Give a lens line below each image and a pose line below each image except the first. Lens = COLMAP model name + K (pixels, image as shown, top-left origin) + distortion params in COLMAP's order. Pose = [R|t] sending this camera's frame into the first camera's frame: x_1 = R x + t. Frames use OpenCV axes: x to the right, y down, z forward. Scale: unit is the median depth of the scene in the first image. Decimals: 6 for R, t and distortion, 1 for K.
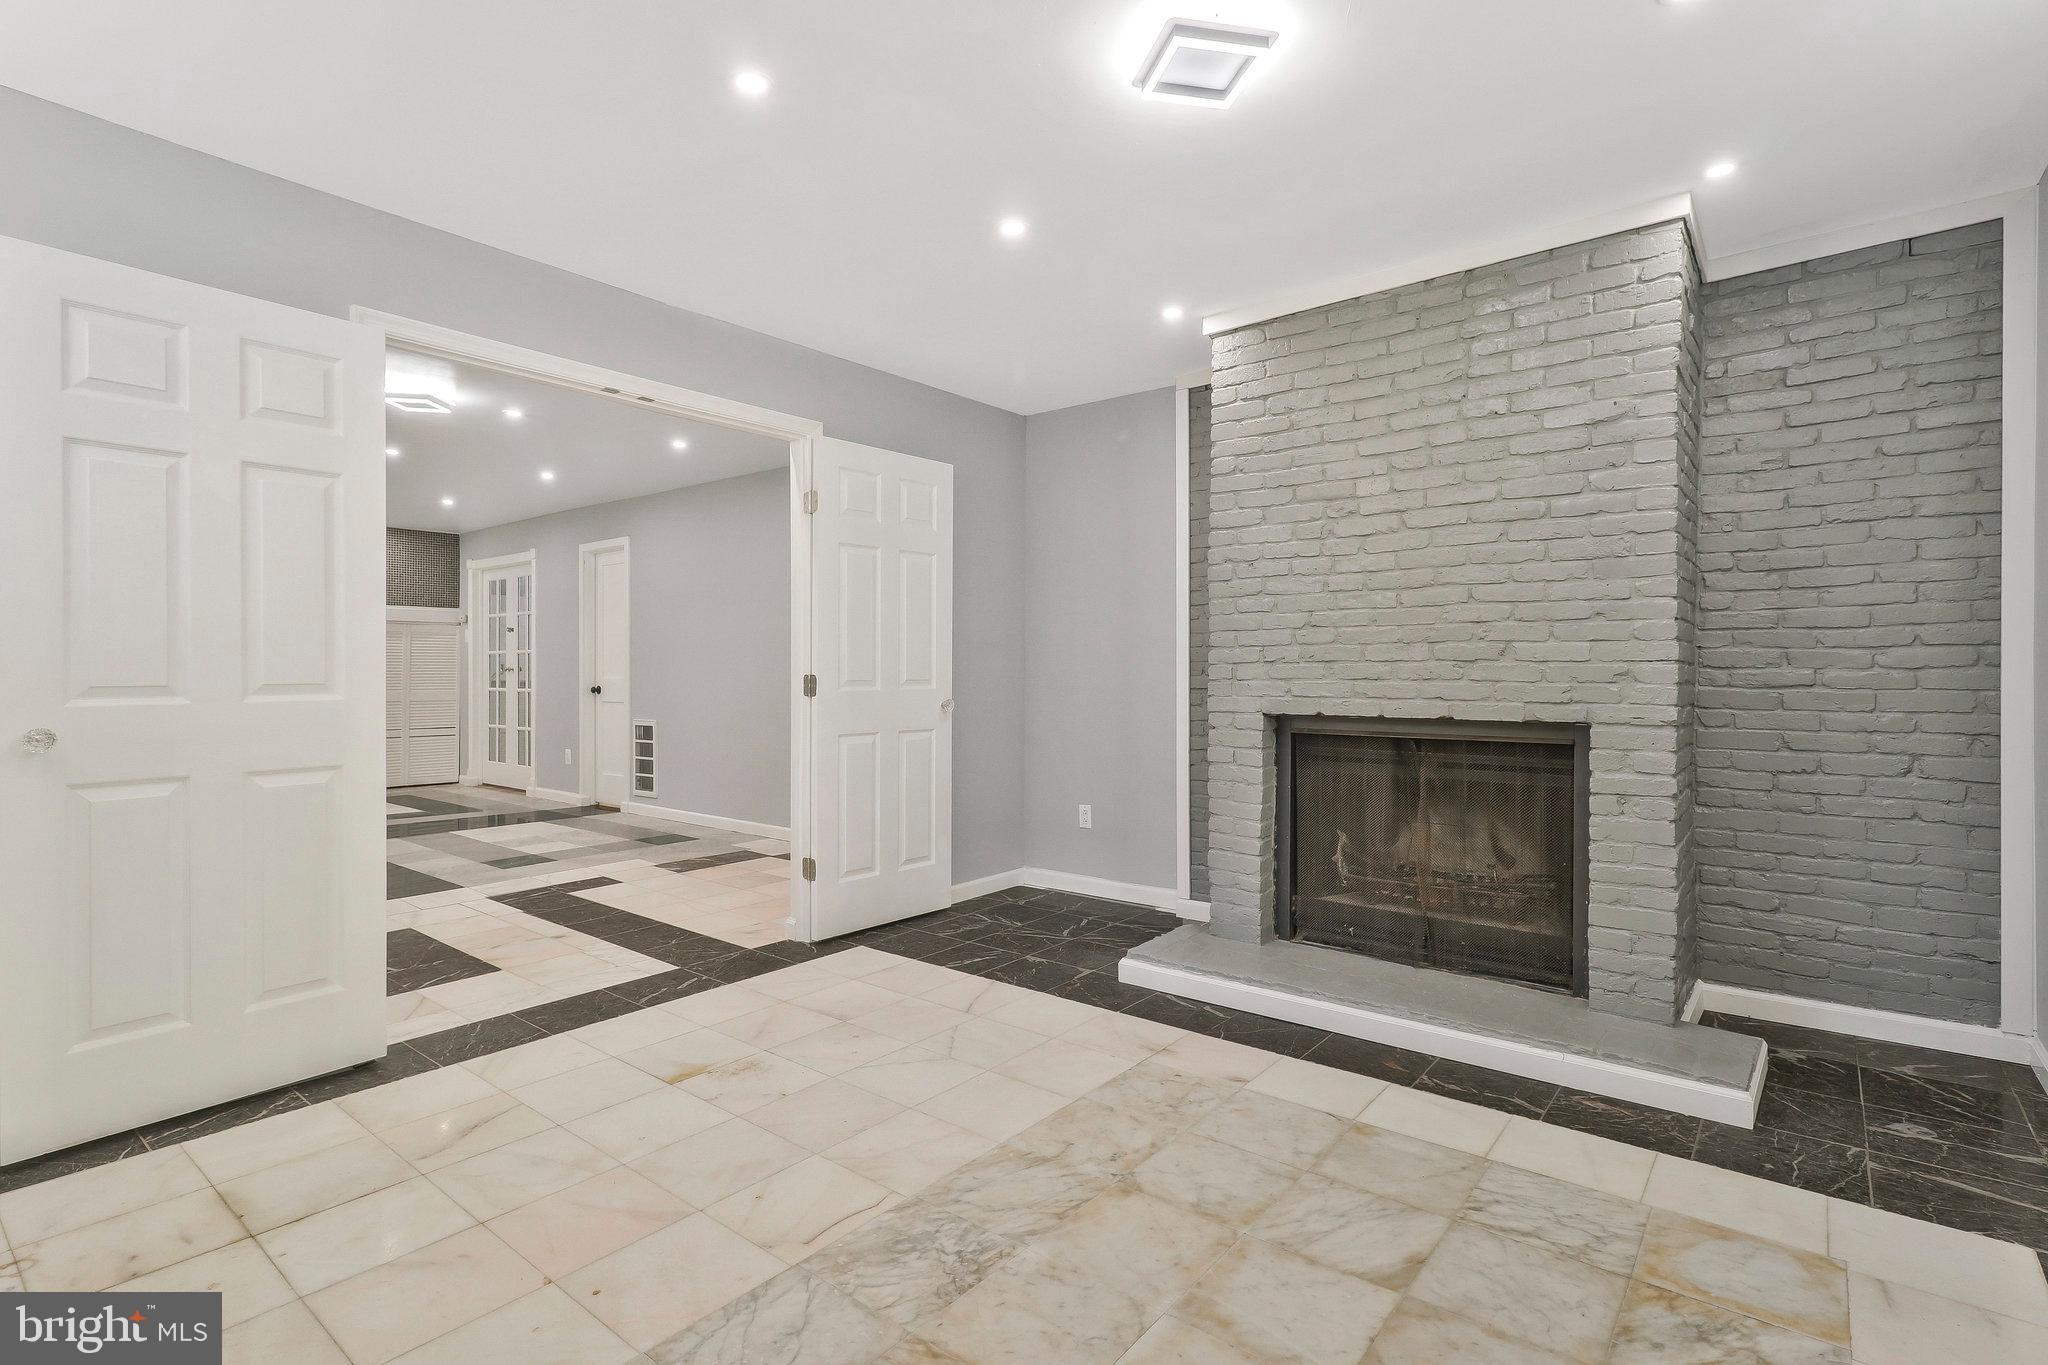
lens RADIAL K [[948.4, 0, 1018.6], [0, 948.4, 676.8], [0, 0, 1]] dist [0.004804, 0.000529]
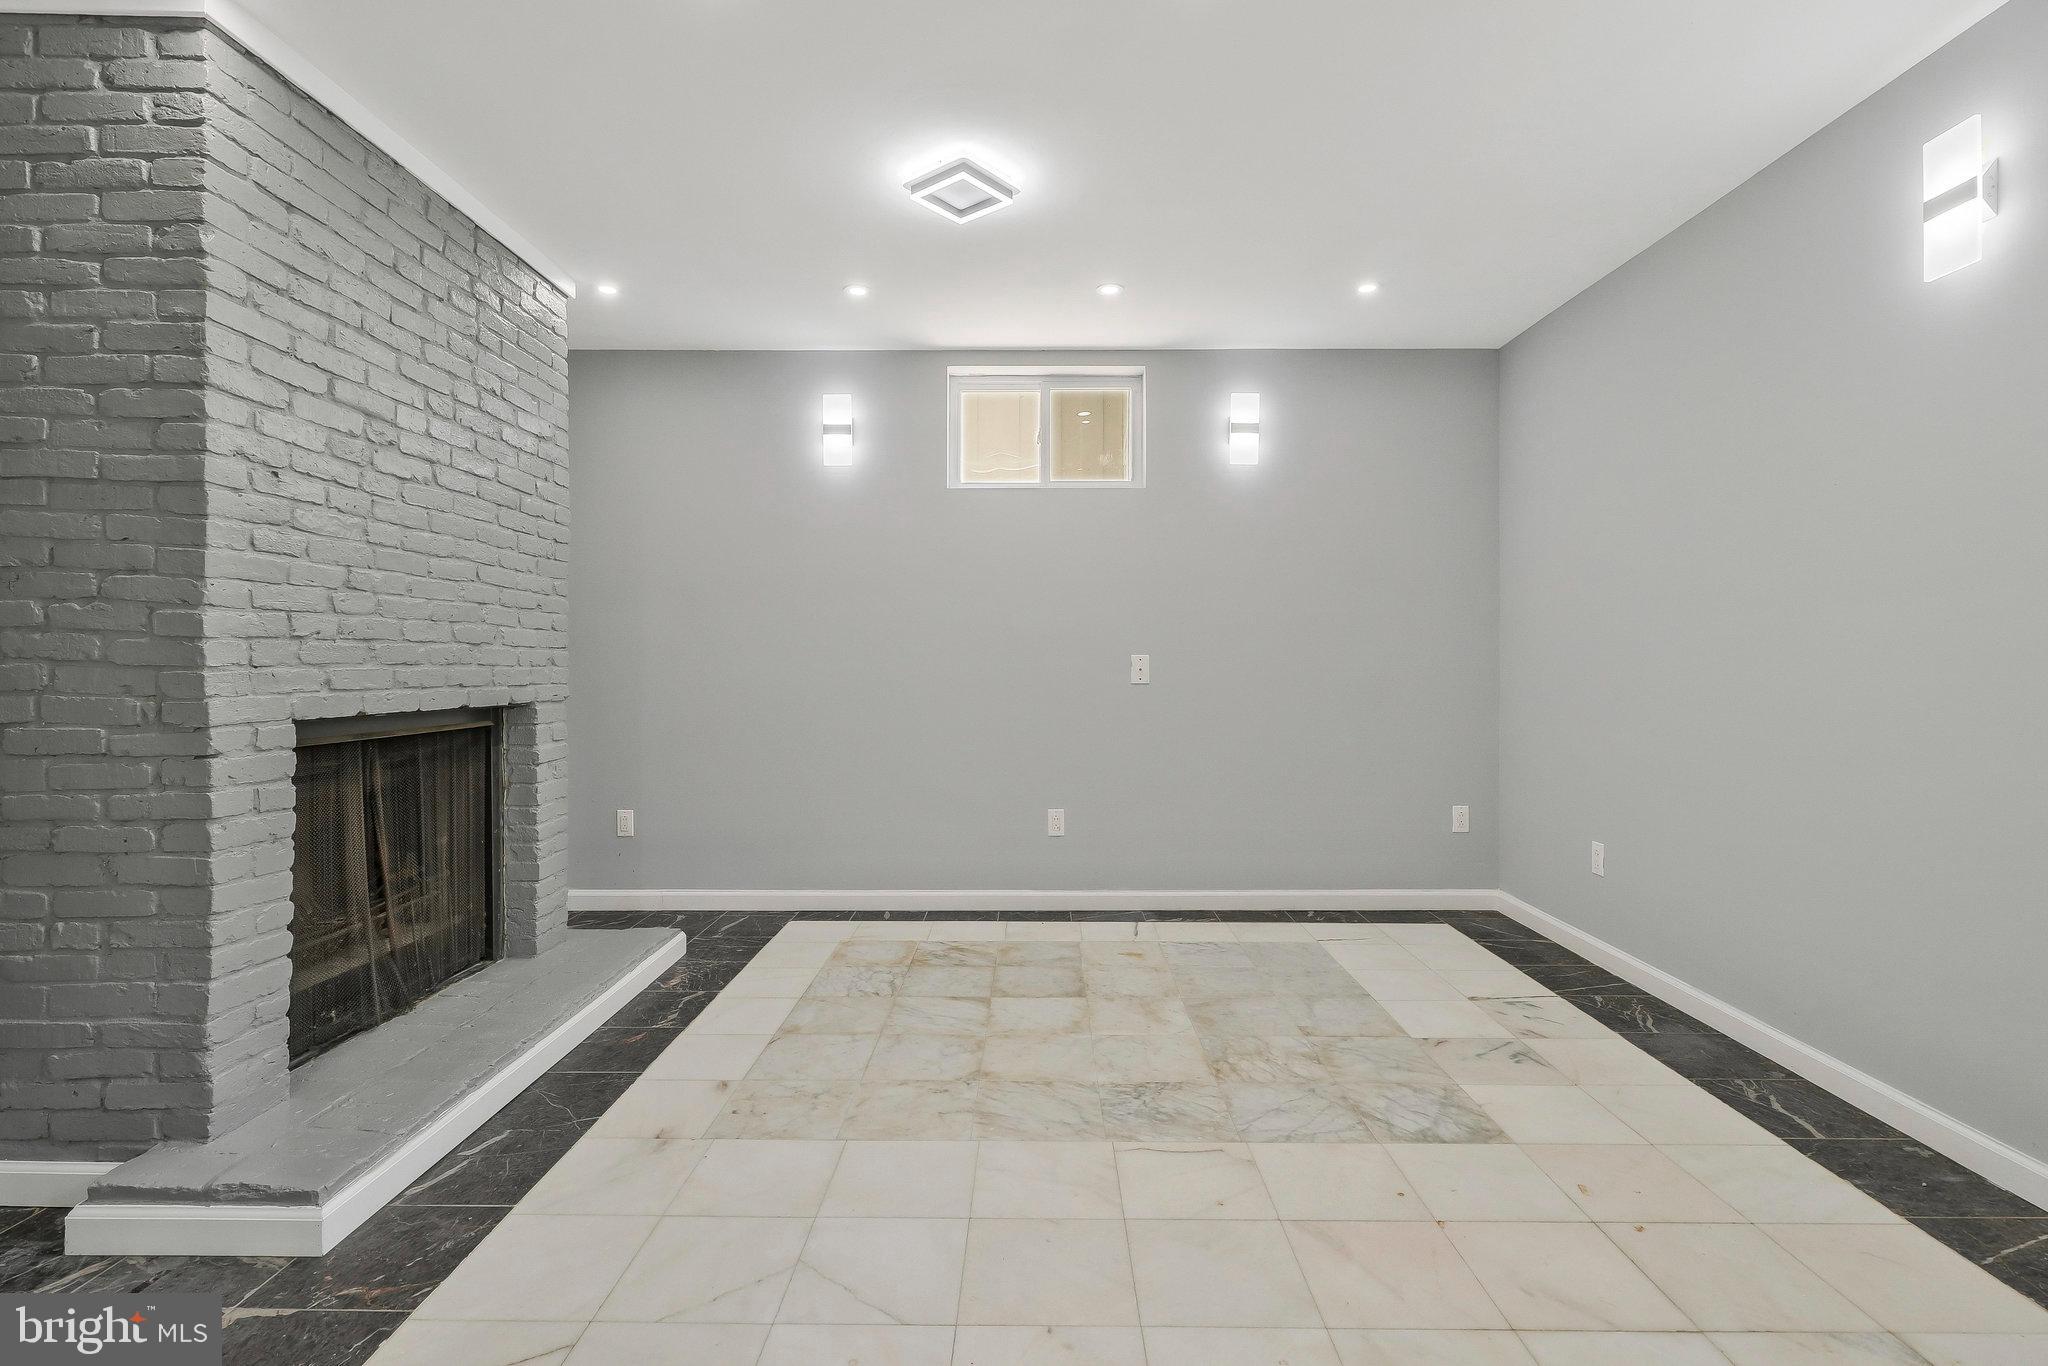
lens RADIAL K [[948.4, 0, 1018.6], [0, 948.4, 677.3], [0, 0, 1]] dist [0.004804, 0.000529]
pose [[-0.602953, -0.011771, 0.797690, -0.694786], [0.005368, 0.999809, 0.018810, 0.001754], [-0.797759, 0.015624, -0.602774, 1.326500]]
